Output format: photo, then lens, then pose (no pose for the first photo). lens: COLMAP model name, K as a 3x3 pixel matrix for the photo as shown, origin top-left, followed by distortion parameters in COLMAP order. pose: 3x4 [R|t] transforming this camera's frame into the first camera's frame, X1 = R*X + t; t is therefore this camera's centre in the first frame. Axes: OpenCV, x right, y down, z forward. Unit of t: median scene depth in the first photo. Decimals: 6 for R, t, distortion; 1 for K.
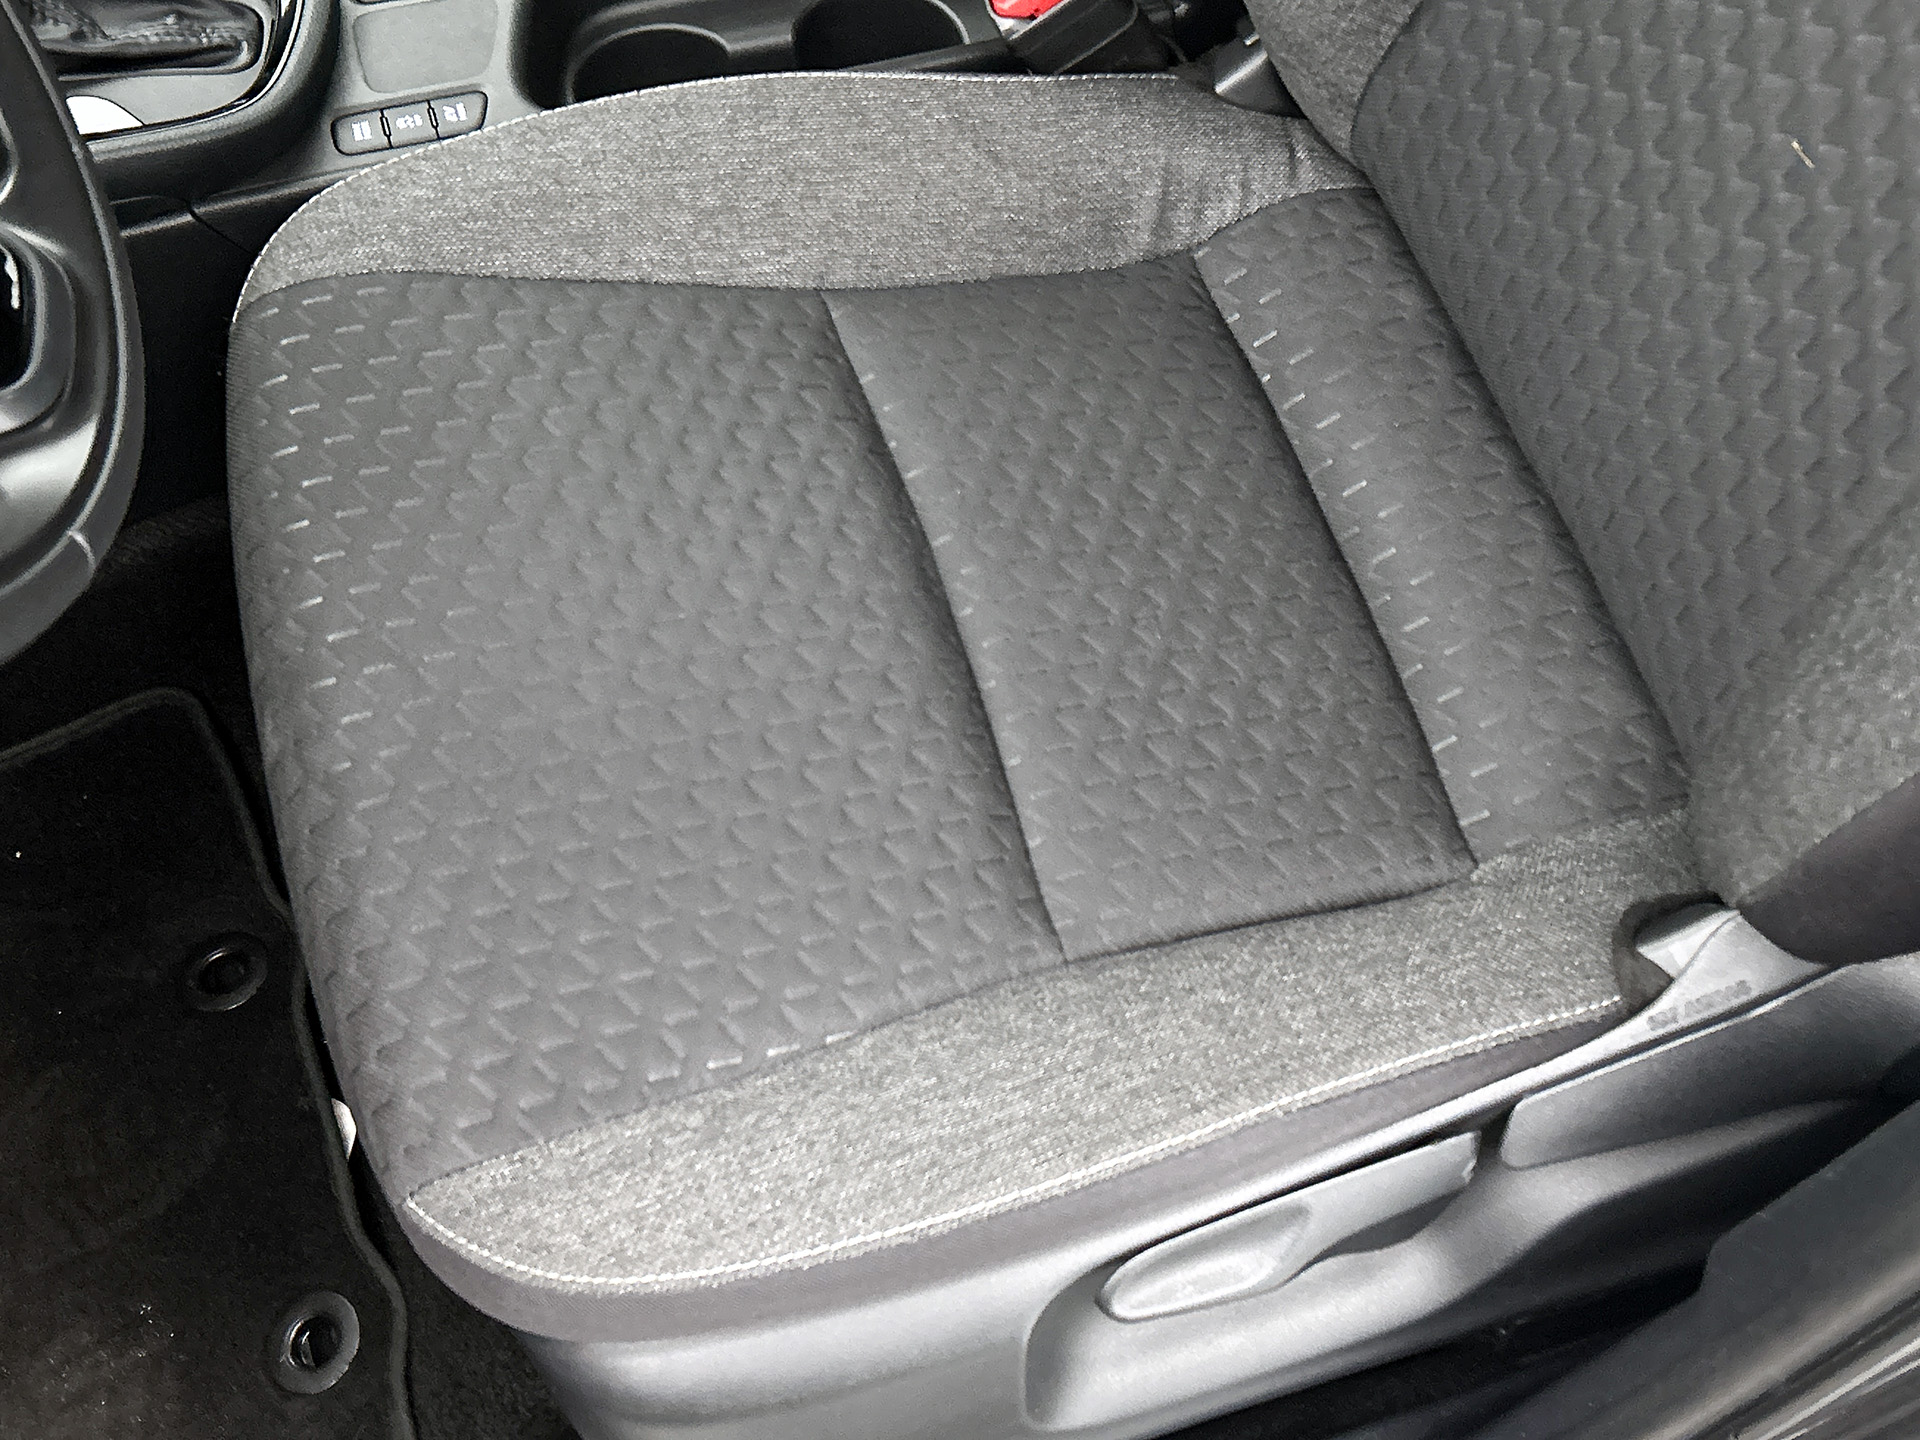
lens RADIAL K [[2233.1, 0, 960.0], [0, 2233.1, 720.0], [0, 0, 1]] dist [0.181680, -0.496464]
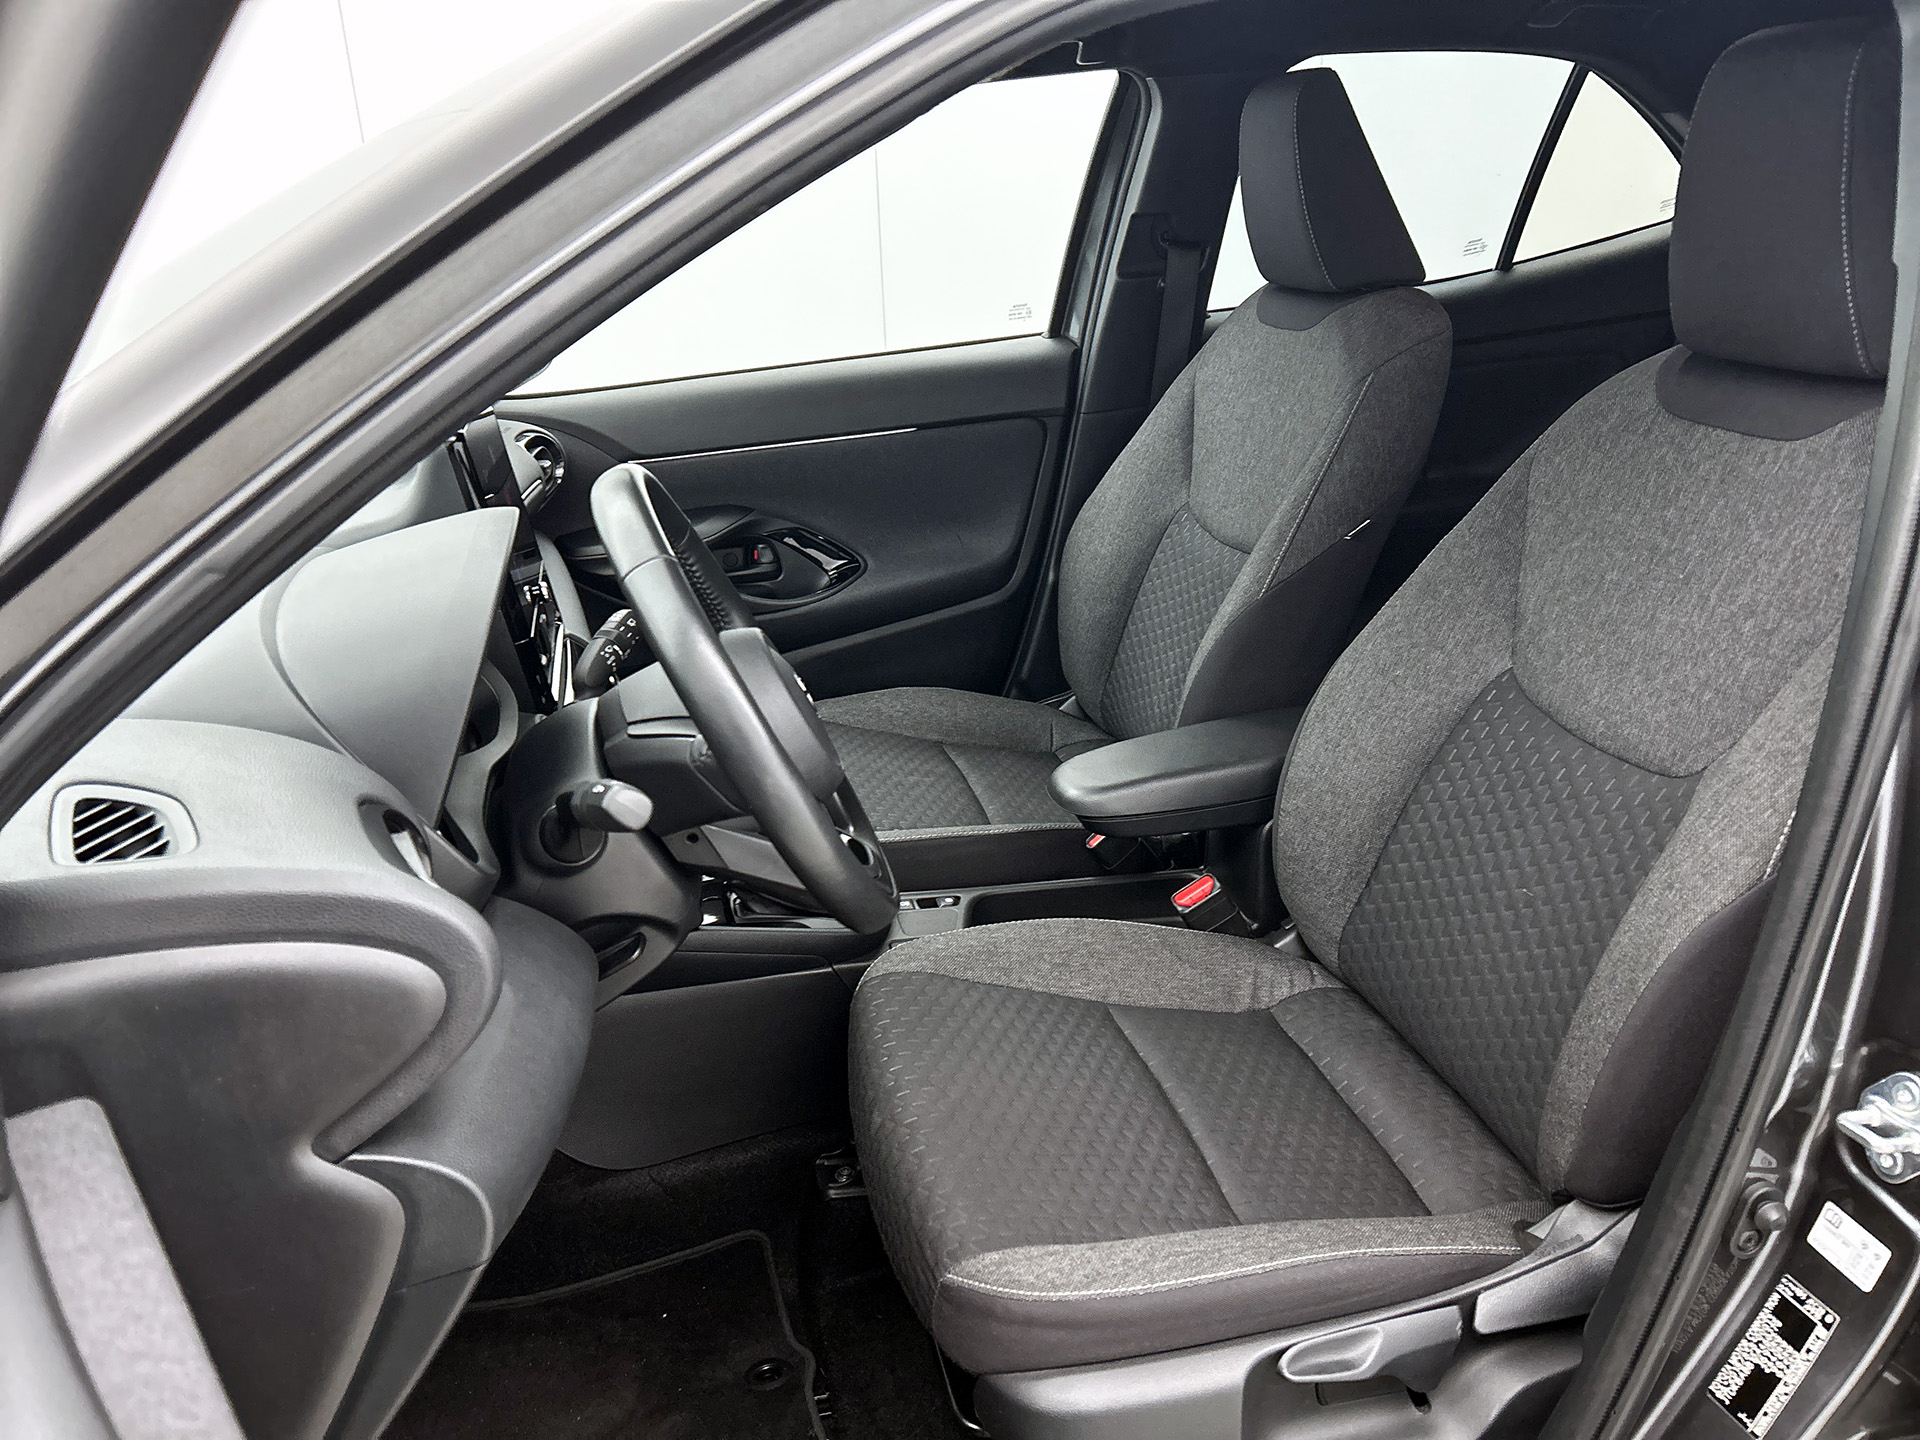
lens RADIAL K [[1448.0, 0, 947.8], [0, 1448.0, 729.9], [0, 0, 1]] dist [0.080318, -0.008562]
pose [[0.996942, 0.025247, -0.073952, -0.119382], [-0.066048, 0.777998, -0.624786, 0.523553], [0.041760, 0.627760, 0.777286, -0.311349]]
